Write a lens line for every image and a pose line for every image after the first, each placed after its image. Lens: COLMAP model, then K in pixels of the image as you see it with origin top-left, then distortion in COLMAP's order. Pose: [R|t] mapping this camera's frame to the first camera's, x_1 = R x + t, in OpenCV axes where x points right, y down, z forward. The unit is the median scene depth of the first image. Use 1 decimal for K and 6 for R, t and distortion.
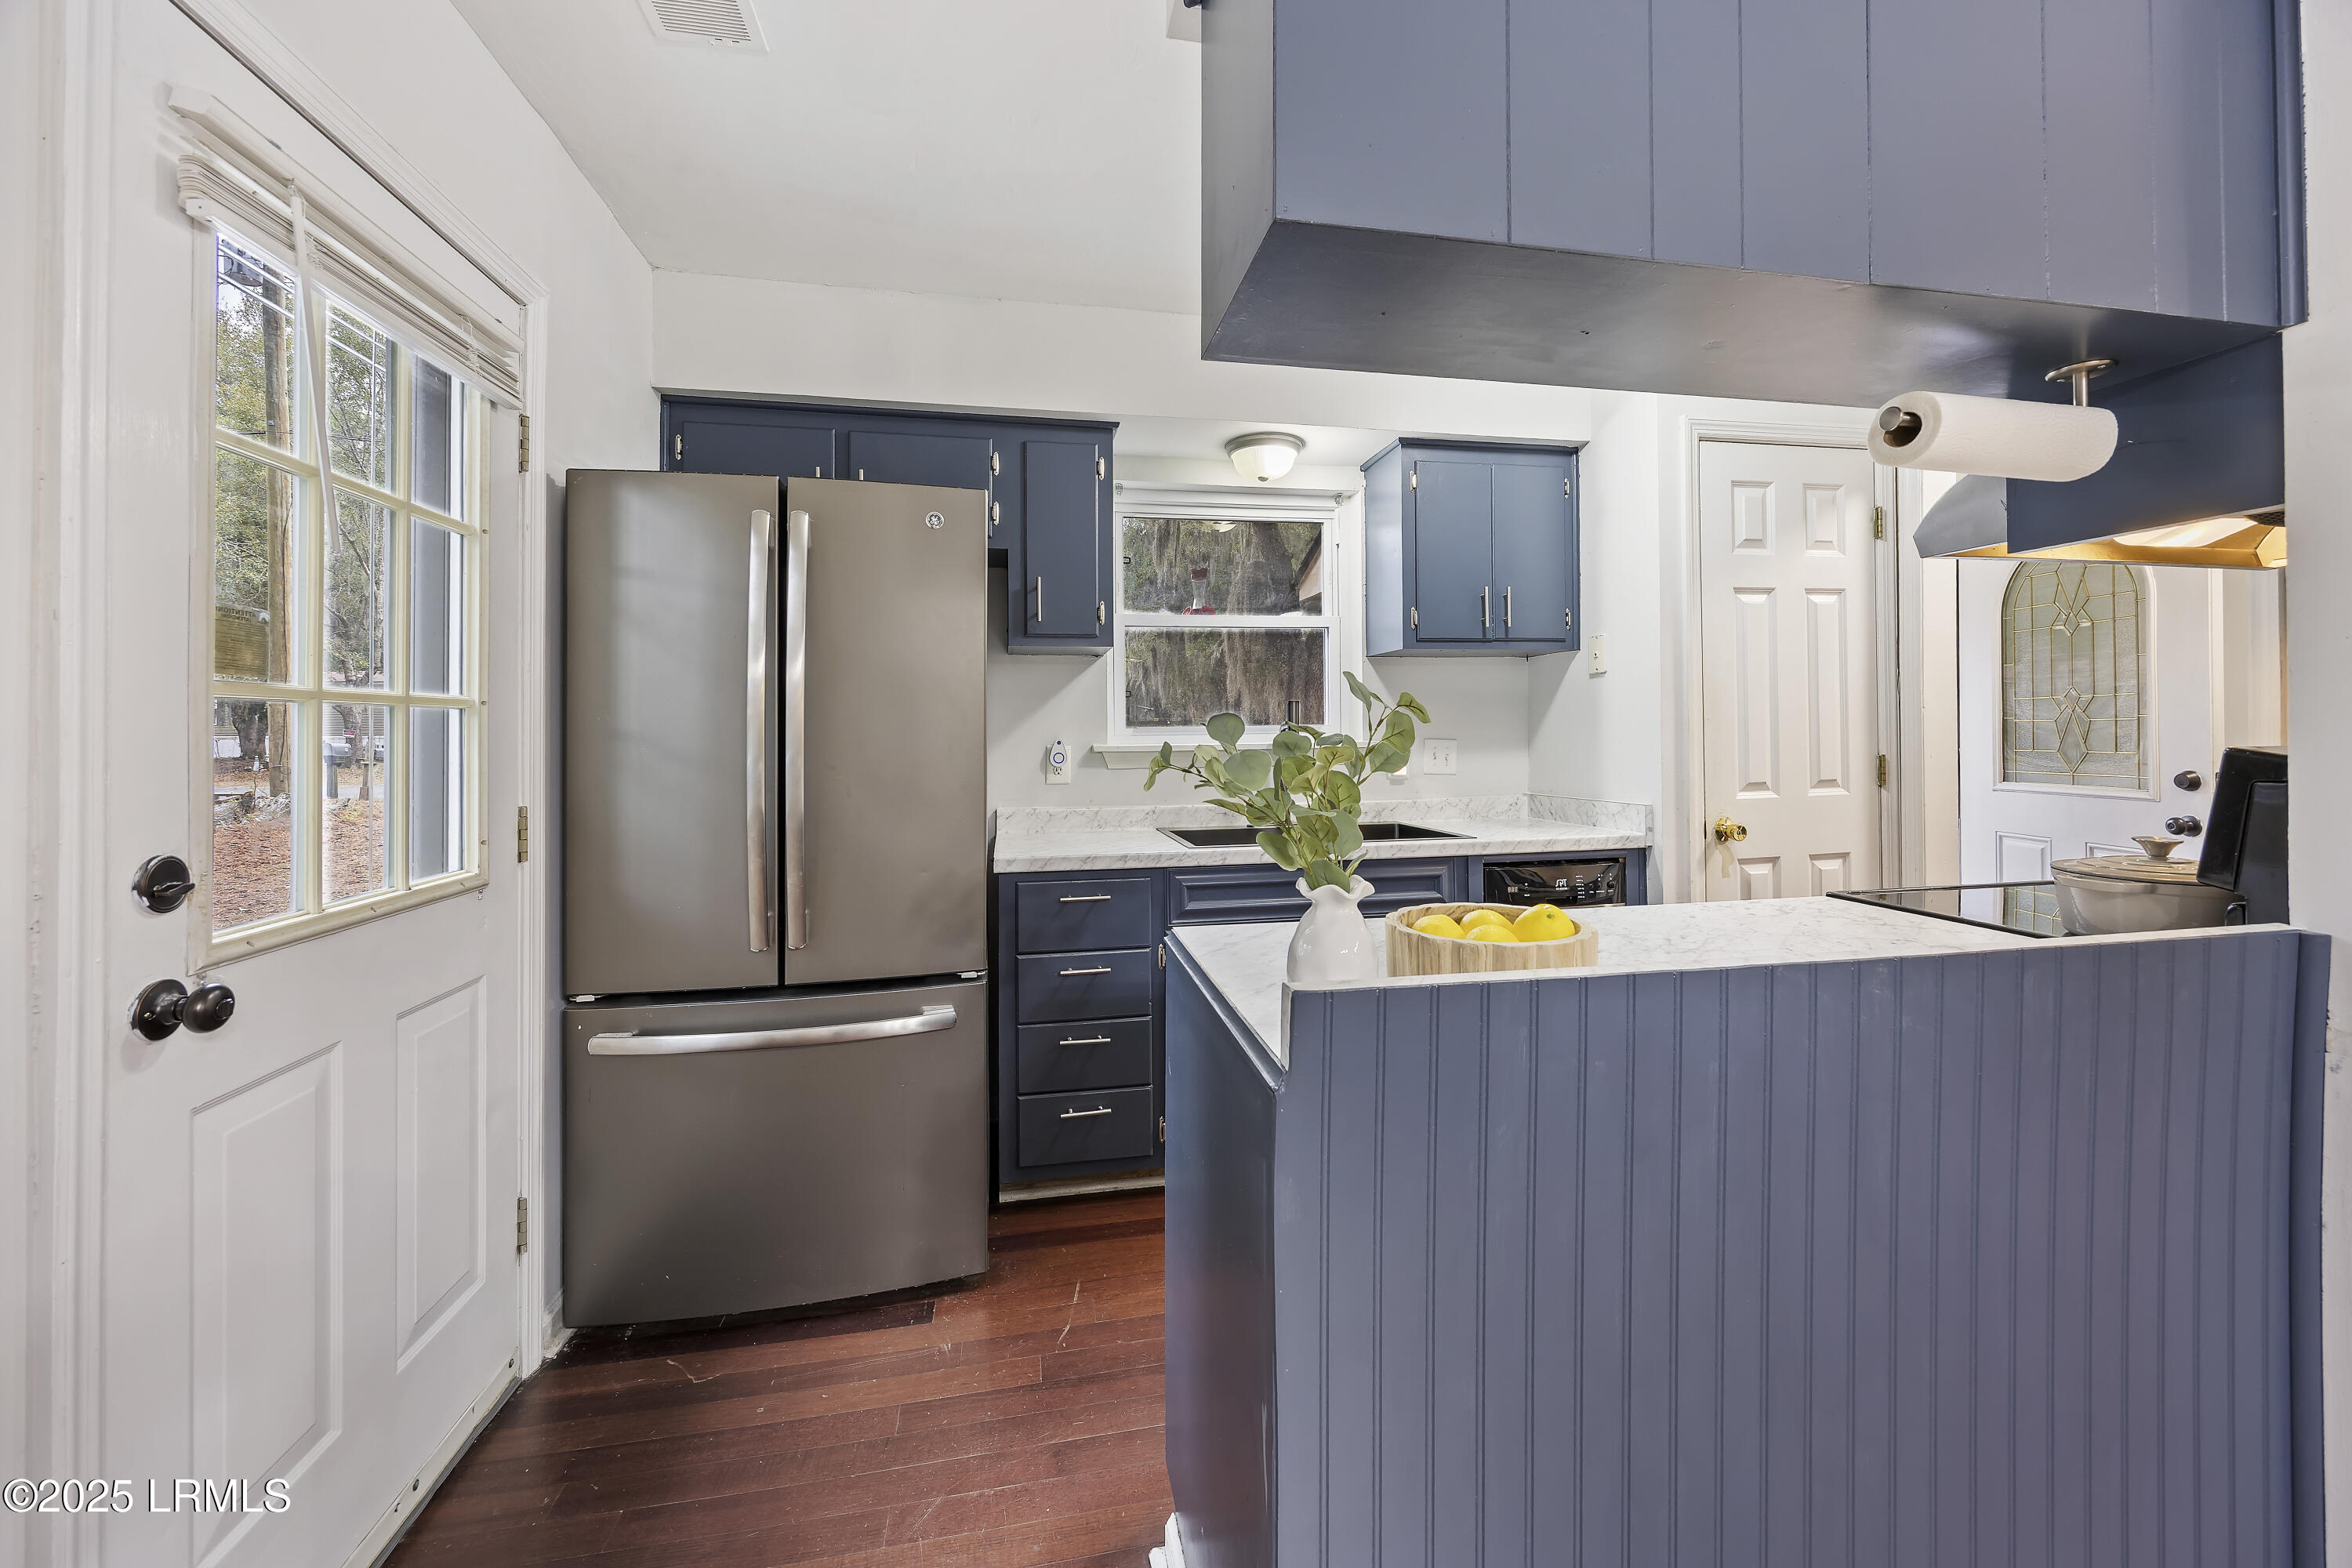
lens RADIAL K [[918.3, 0, 1176.3], [0, 918.3, 739.6], [0, 0, 1]] dist [0.000510, 0.000153]
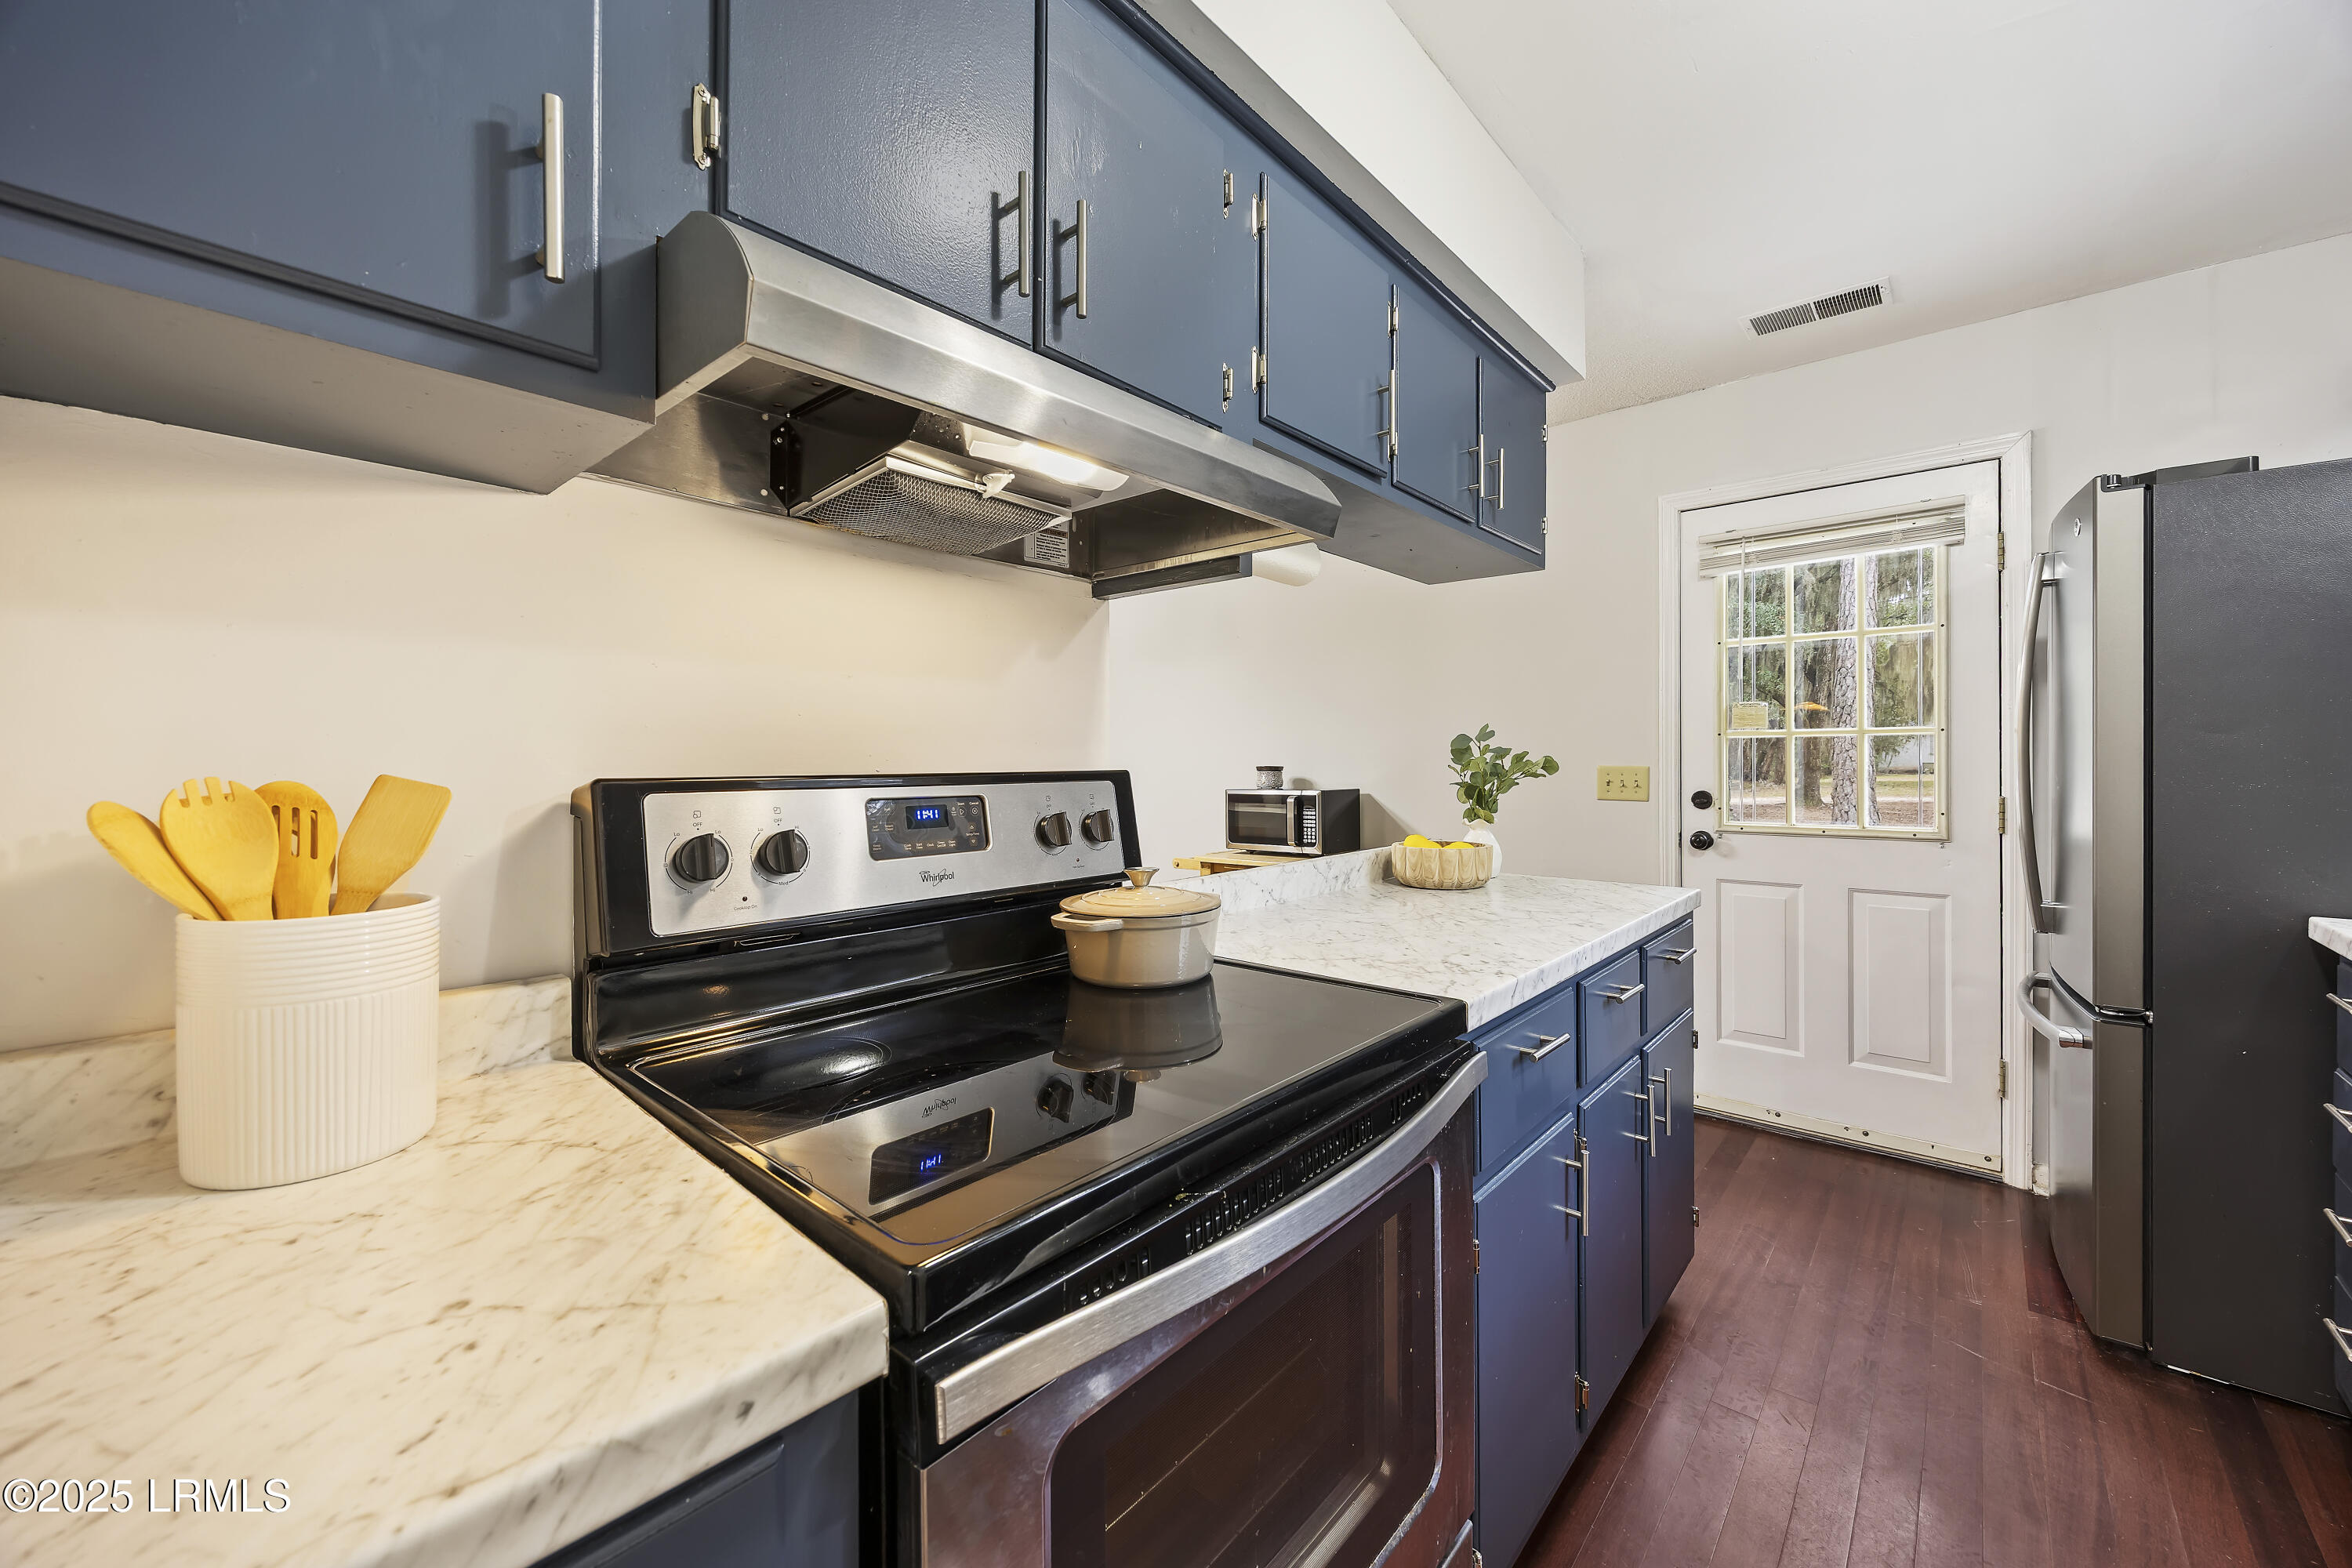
lens RADIAL K [[899.8, 0, 1184.1], [0, 899.8, 765.0], [0, 0, 1]] dist [-0.002788, 0.000330]
pose [[-0.788352, 0.017399, -0.614979, 0.766773], [0.009091, 0.999820, 0.016633, -0.009058], [0.615157, 0.007521, -0.788368, 0.835799]]
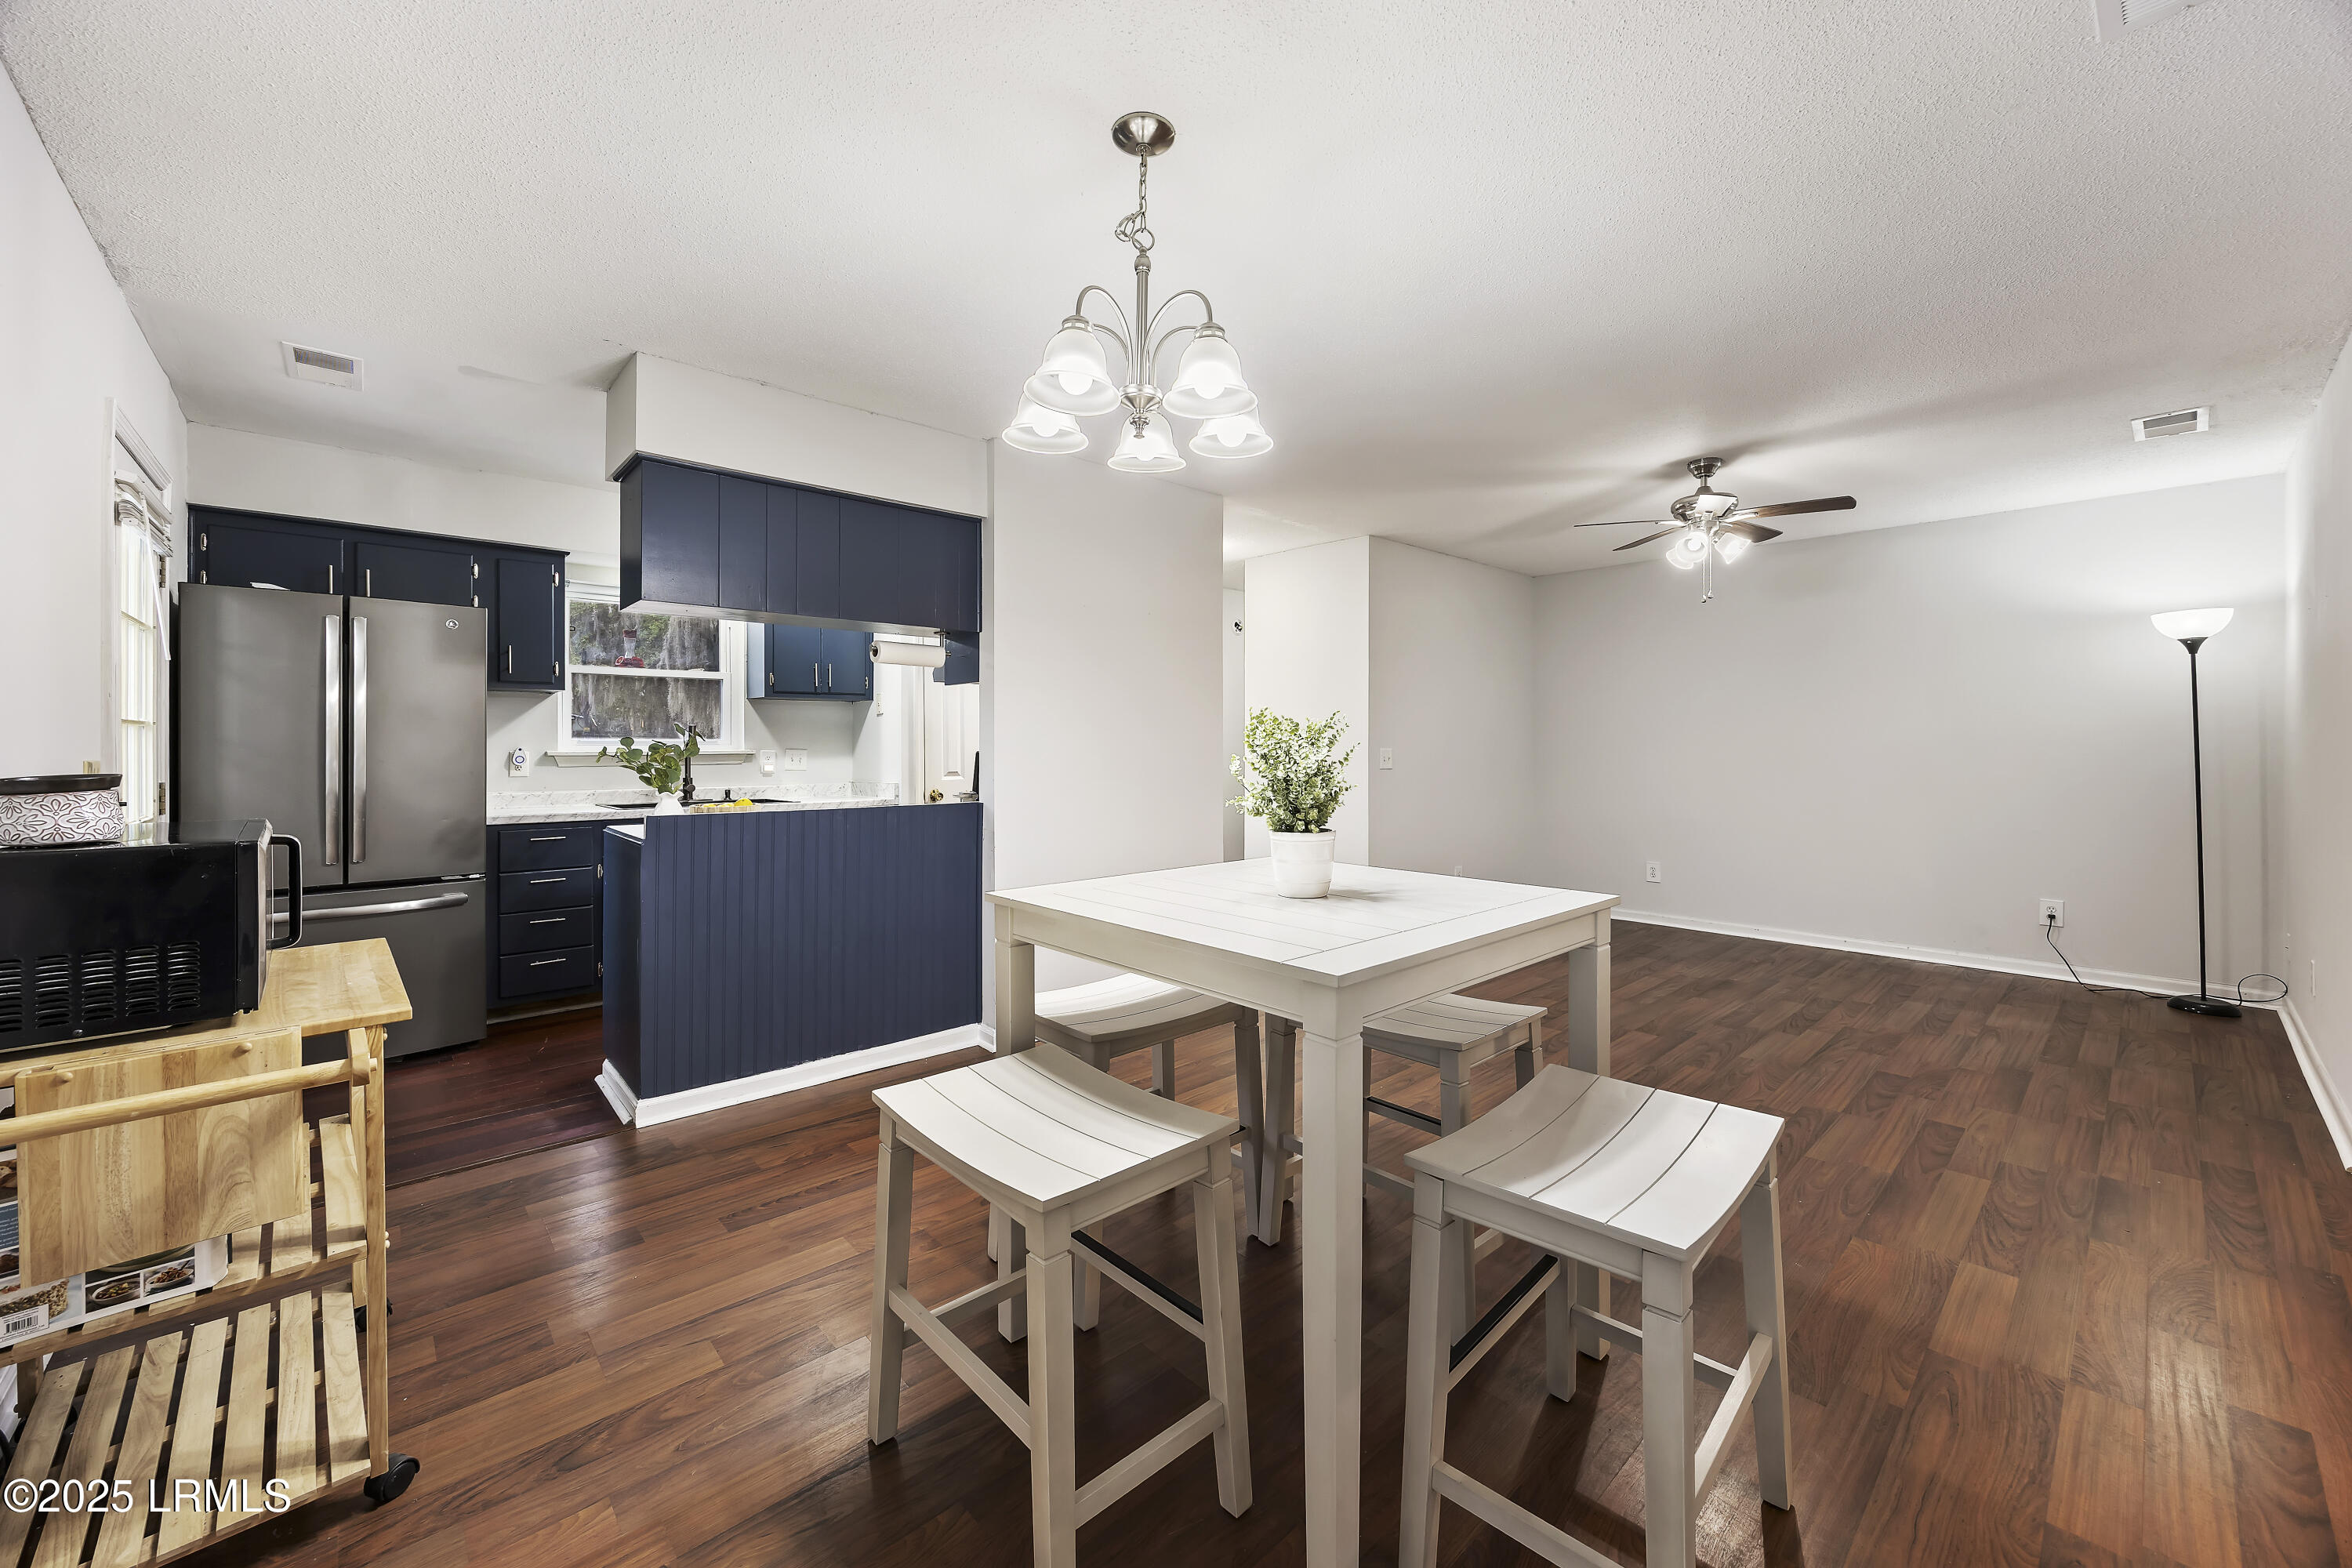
lens RADIAL K [[912.5, 0, 1178.2], [0, 912.5, 753.9], [0, 0, 1]] dist [-0.000769, 0.000134]
pose [[0.850124, 0.004370, 0.526564, 0.004321], [-0.004802, 0.999988, -0.000548, 0.006936], [-0.526561, -0.002063, 0.850135, -0.937999]]
